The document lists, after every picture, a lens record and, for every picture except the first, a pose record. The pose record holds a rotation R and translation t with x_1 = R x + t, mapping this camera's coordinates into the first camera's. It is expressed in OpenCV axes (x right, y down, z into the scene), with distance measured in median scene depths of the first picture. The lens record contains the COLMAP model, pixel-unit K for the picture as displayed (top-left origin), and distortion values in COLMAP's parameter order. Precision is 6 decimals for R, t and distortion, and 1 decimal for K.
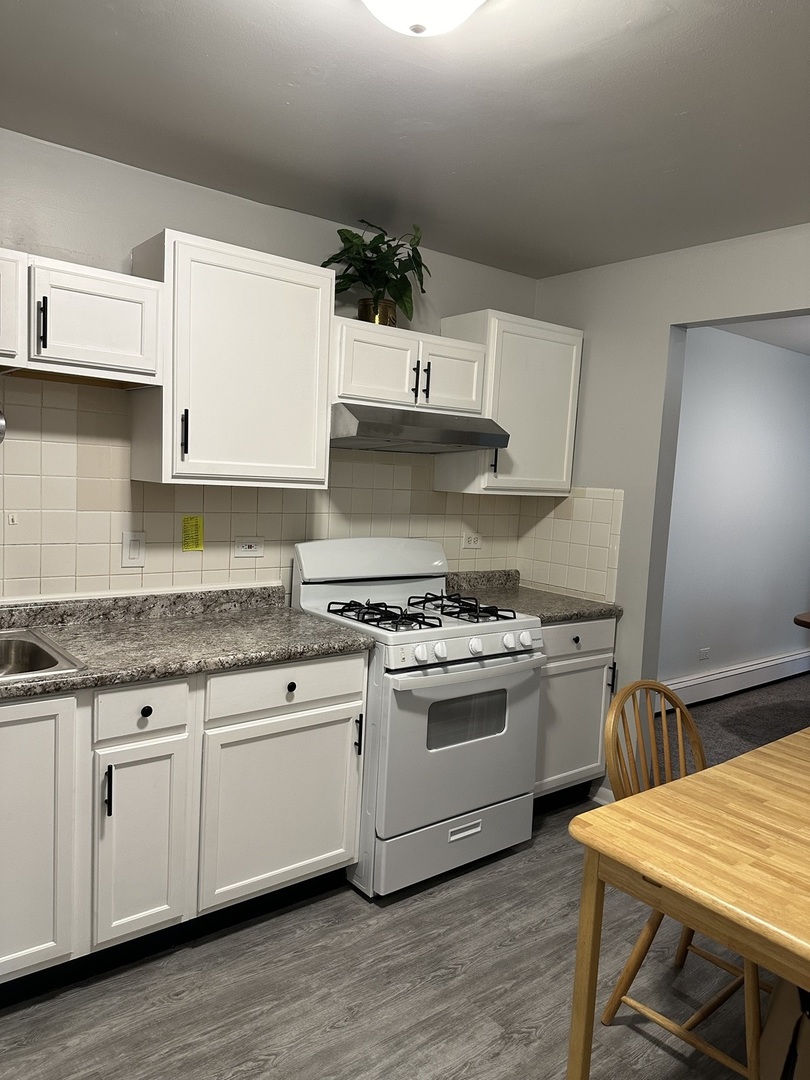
lens RADIAL K [[766.4, 0, 398.2], [0, 766.4, 537.5], [0, 0, 1]] dist [-0.008059, -0.009202]
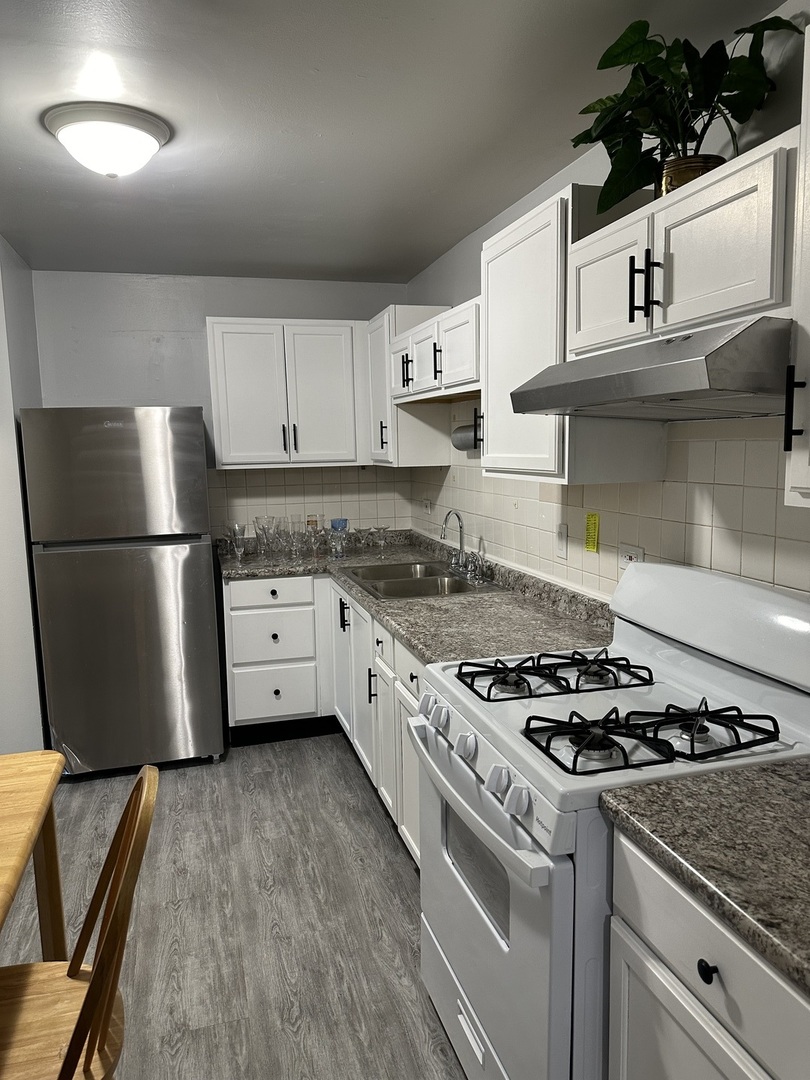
lens RADIAL K [[766.4, 0, 398.3], [0, 766.4, 545.7], [0, 0, 1]] dist [-0.008059, -0.009202]
pose [[-0.389194, 0.082001, -0.917499, 0.829368], [-0.082000, 0.988991, 0.123174, -0.104125], [0.917499, 0.123174, -0.378186, 1.446065]]
